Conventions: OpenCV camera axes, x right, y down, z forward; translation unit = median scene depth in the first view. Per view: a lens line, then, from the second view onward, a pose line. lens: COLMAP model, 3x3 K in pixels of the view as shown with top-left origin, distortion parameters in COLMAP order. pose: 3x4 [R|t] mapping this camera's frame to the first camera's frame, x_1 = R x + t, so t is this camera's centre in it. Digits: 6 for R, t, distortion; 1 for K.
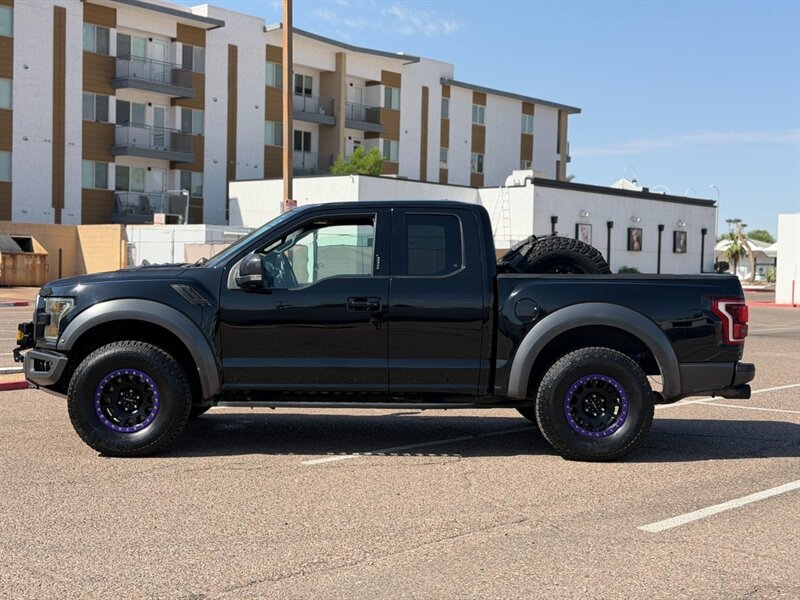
lens RADIAL K [[1122.6, 0, 395.8], [0, 1122.6, 304.5], [0, 0, 1]] dist [0.120560, 0.000000]
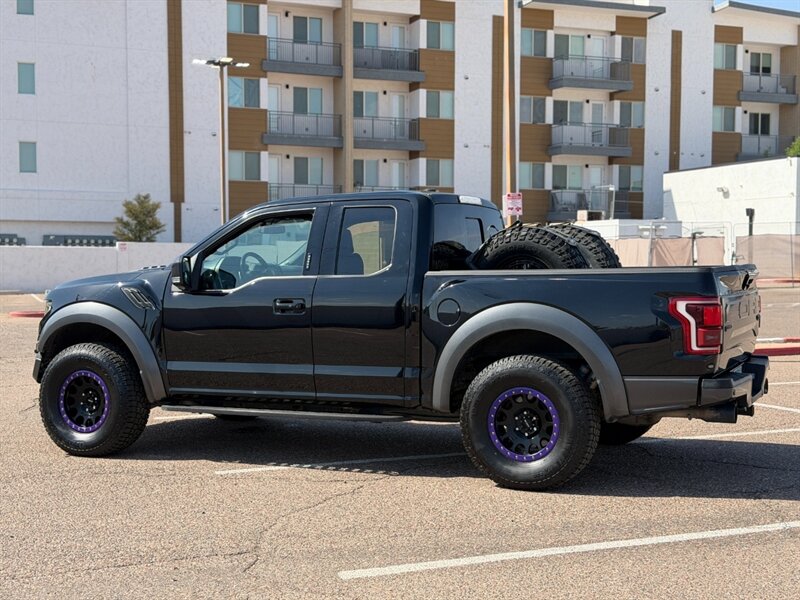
lens RADIAL K [[1122.6, 0, 401.2], [0, 1122.6, 304.5], [0, 0, 1]] dist [0.120560, 0.000000]
pose [[0.900421, -0.006153, -0.434977, 0.235634], [0.007732, 0.999968, 0.001862, -0.001398], [0.434952, -0.005040, 0.900440, 0.099813]]
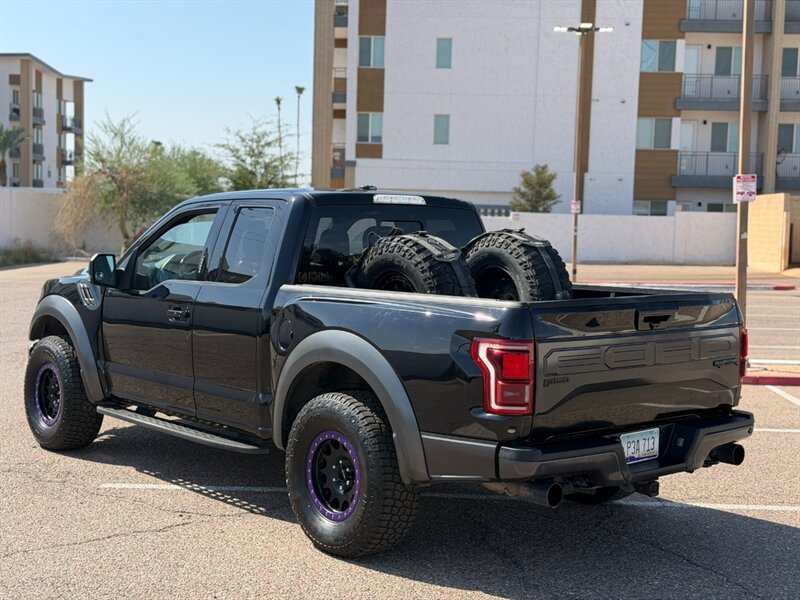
lens RADIAL K [[1122.6, 0, 401.3], [0, 1122.6, 305.2], [0, 0, 1]] dist [0.120560, 0.000000]
pose [[0.639415, 0.051883, -0.767109, 0.377110], [-0.034365, 0.998652, 0.038899, -0.023518], [0.768093, 0.001489, 0.640336, 0.293832]]
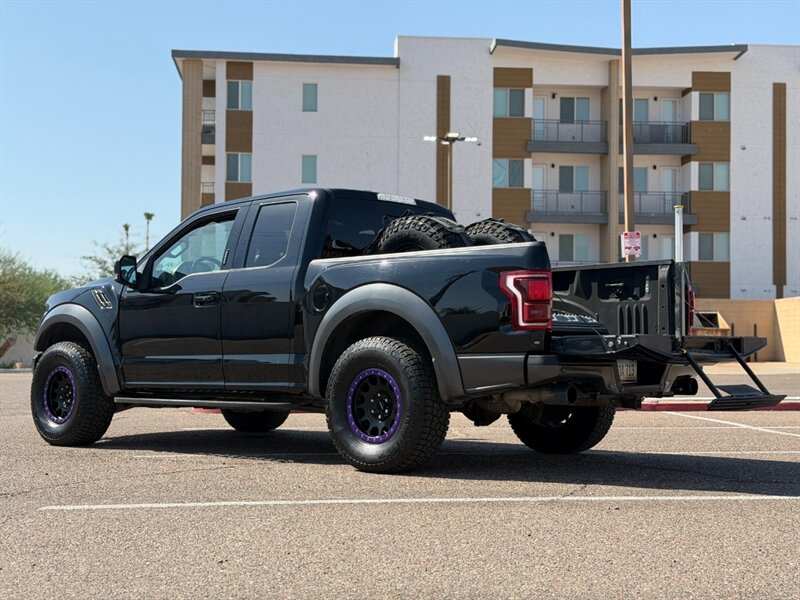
lens RADIAL K [[1122.6, 0, 401.3], [0, 1122.6, 300.0], [0, 0, 1]] dist [0.120560, 0.000000]
pose [[0.738849, -0.049569, -0.672045, 0.386265], [-0.009123, 0.996464, -0.083528, 0.041114], [0.673809, 0.067846, 0.735784, 0.198188]]
